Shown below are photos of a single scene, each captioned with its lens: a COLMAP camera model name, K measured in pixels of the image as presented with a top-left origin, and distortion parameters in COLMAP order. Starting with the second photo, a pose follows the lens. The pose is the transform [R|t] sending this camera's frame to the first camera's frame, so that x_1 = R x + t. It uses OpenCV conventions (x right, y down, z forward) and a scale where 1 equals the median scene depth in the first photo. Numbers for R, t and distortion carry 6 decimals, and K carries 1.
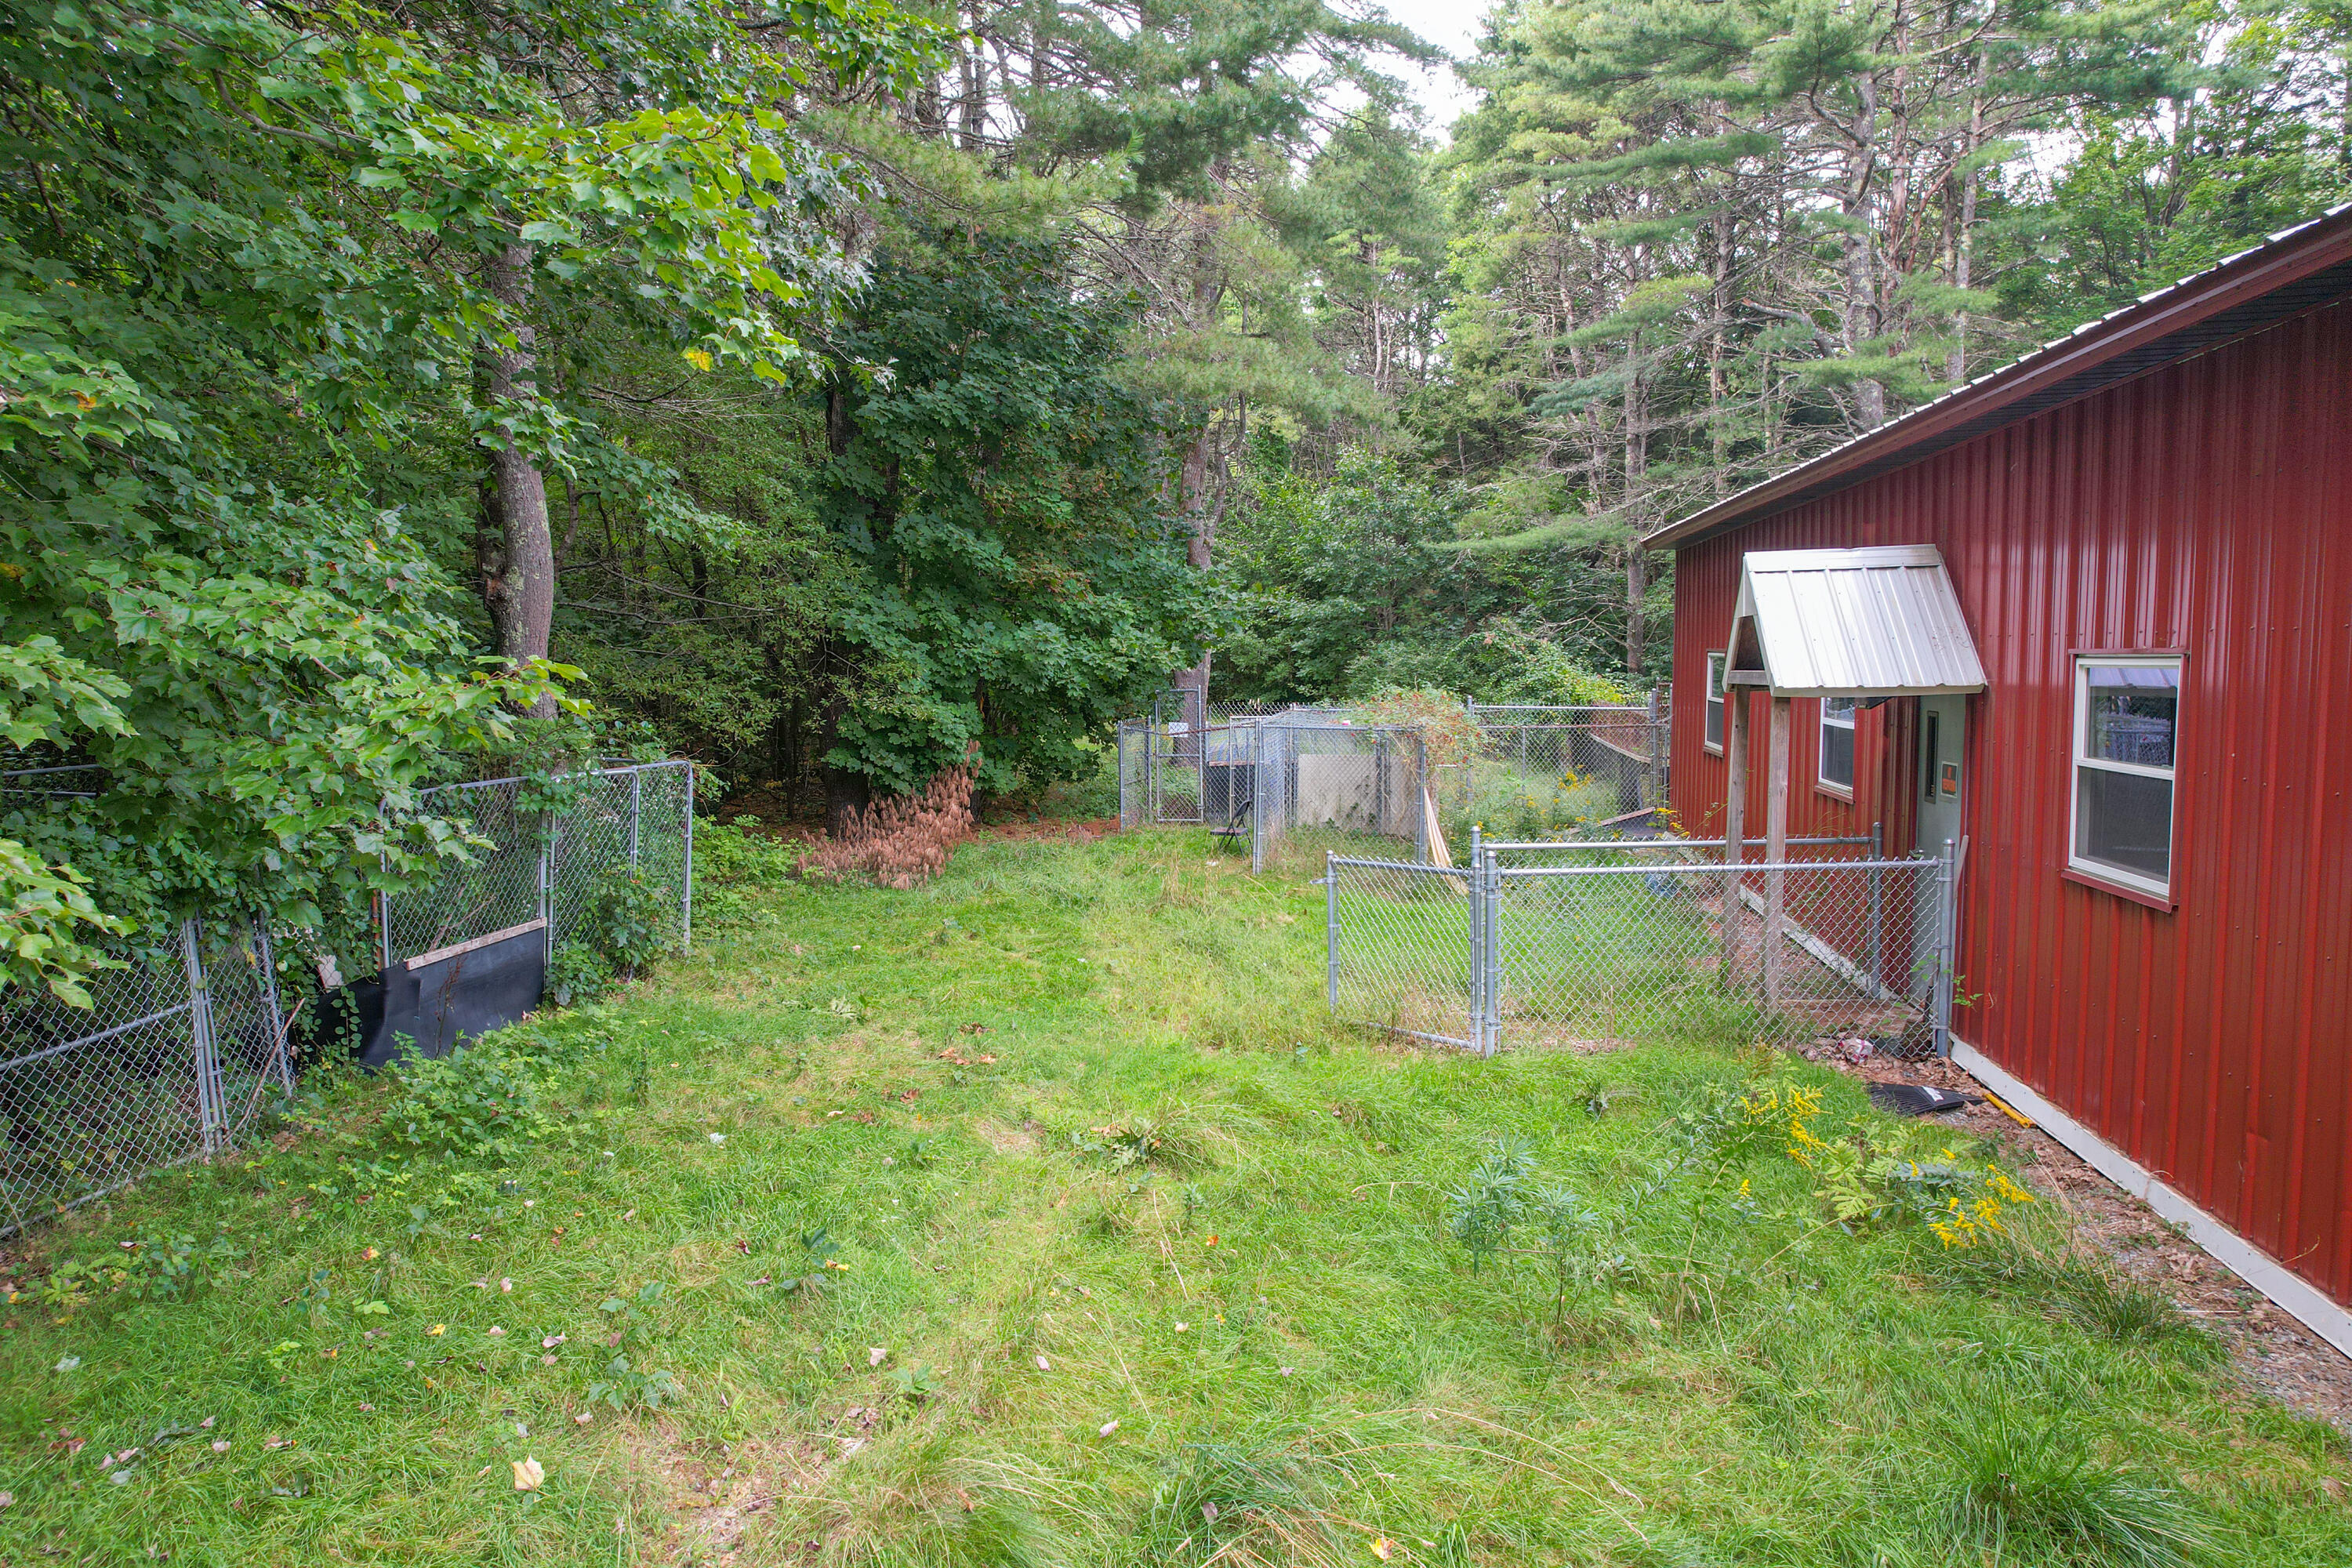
lens RADIAL K [[1476.1, 0, 1176.0], [0, 1476.1, 784.0], [0, 0, 1]] dist [-0.020237, -0.001724]
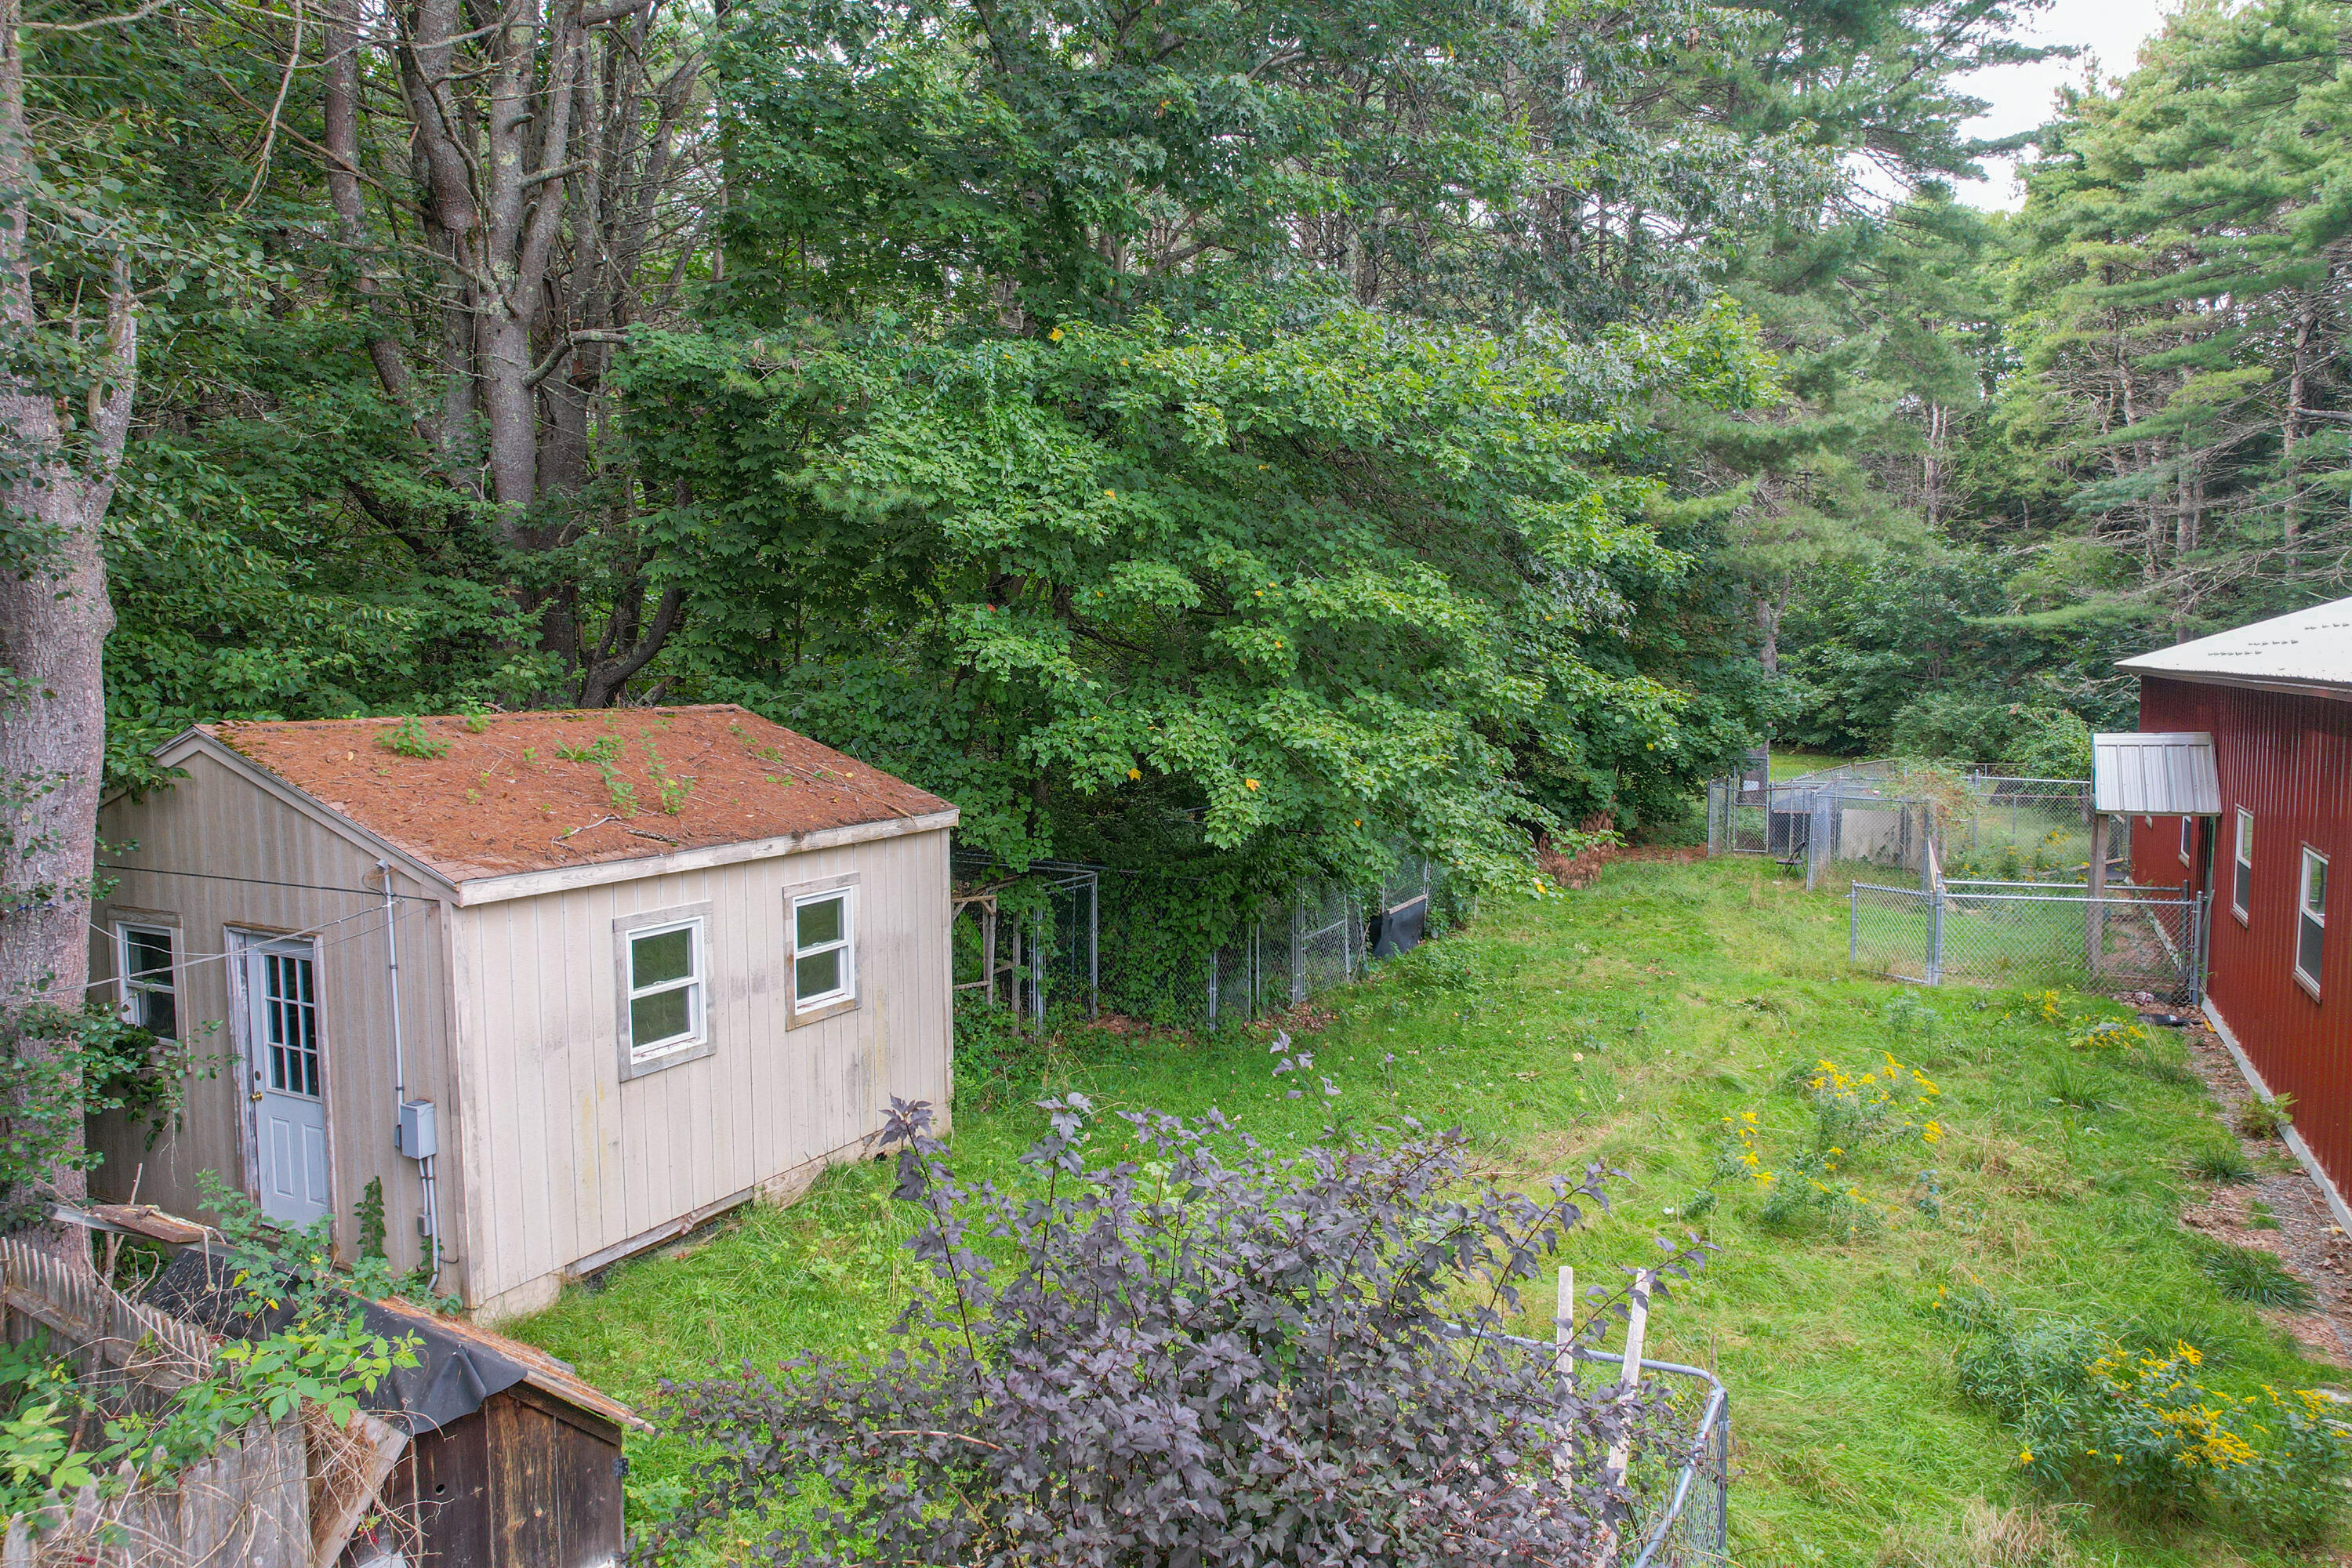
lens RADIAL K [[1498.6, 0, 1163.0], [0, 1498.6, 771.6], [0, 0, 1]] dist [-0.086099, 0.078713]
pose [[0.937720, 0.026734, -0.346362, -0.033774], [-0.029618, 0.999557, -0.003033, -0.027999], [0.346127, 0.013103, 0.938096, -0.490116]]
